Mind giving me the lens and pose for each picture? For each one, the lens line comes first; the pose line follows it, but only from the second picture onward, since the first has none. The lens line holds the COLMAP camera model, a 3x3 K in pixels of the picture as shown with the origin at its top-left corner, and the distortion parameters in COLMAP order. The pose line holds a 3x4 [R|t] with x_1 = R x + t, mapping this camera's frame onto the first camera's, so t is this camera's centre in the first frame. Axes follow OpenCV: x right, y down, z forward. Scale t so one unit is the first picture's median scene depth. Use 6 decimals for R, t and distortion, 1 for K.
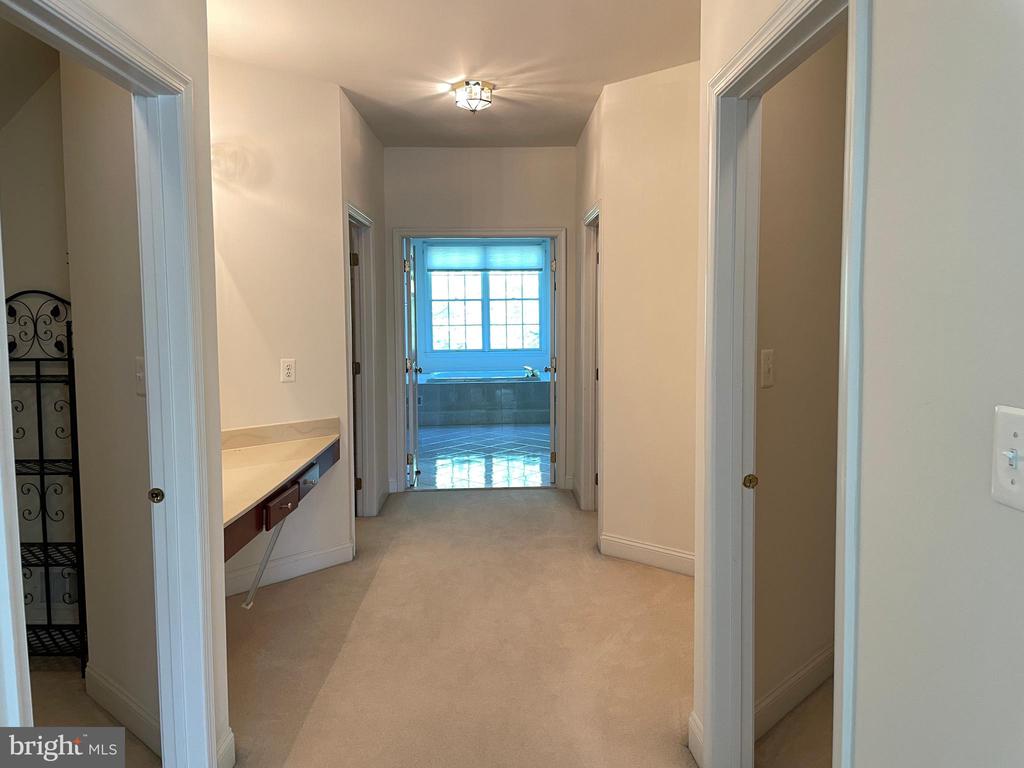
lens RADIAL K [[772.9, 0, 509.6], [0, 772.9, 382.8], [0, 0, 1]] dist [0.060912, -0.076374]
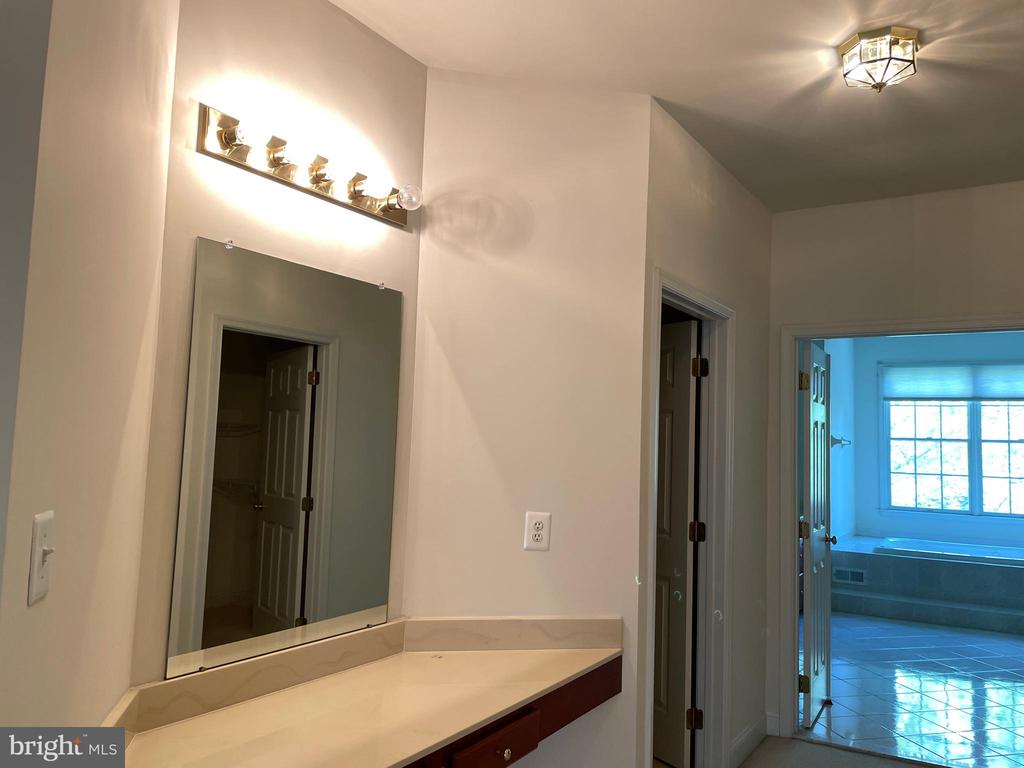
lens RADIAL K [[772.9, 0, 508.5], [0, 772.9, 381.8], [0, 0, 1]] dist [0.060912, -0.076374]
pose [[0.827173, -0.008616, -0.561881, 0.018525], [-0.091218, 0.984563, -0.149385, -0.015298], [0.554494, 0.174821, 0.813618, 0.179203]]
